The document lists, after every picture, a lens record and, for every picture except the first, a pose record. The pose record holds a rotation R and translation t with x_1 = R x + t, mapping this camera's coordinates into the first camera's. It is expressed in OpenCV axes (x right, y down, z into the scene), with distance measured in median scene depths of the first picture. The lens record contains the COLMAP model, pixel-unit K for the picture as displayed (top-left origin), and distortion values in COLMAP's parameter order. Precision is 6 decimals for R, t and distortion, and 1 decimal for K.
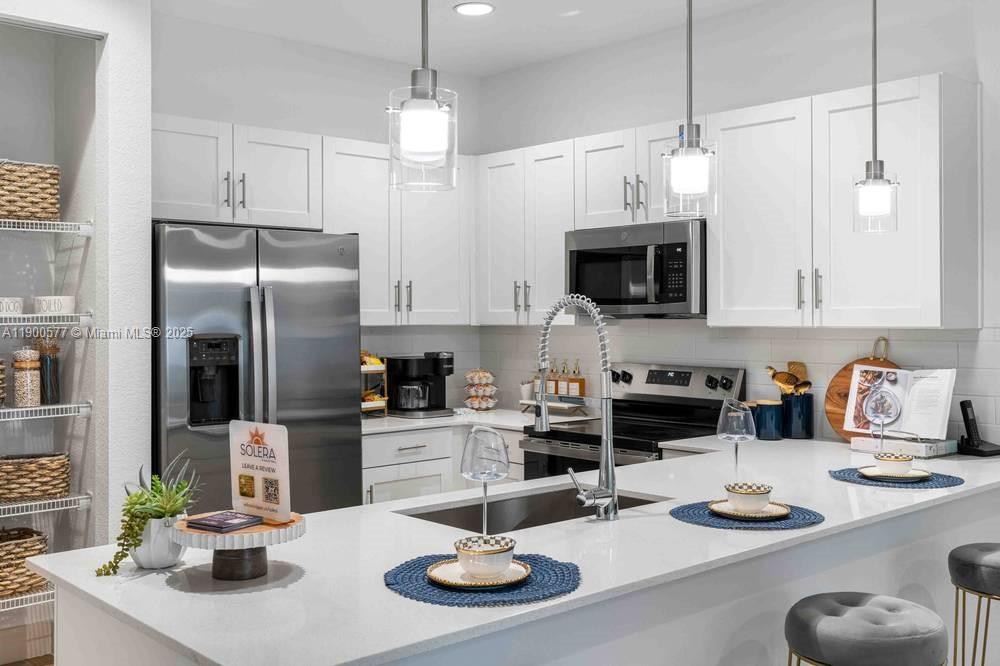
lens RADIAL K [[1024.0, 0, 500.0], [0, 1024.0, 329.1], [0, 0, 1]] dist [0.032191, 0.000000]
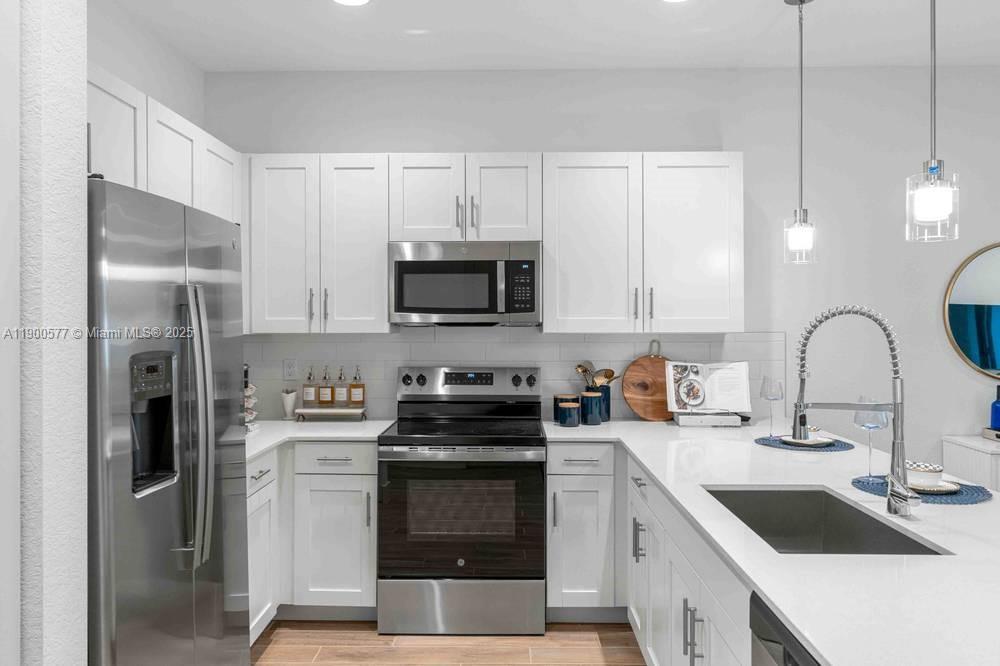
lens RADIAL K [[715.3, 0, 499.3], [0, 715.3, 335.6], [0, 0, 1]] dist [-0.001313, -0.000314]
pose [[0.685103, -0.011048, 0.728363, -0.424639], [0.008237, 0.999939, 0.007419, -0.006302], [-0.728400, 0.000916, 0.685152, 0.473250]]
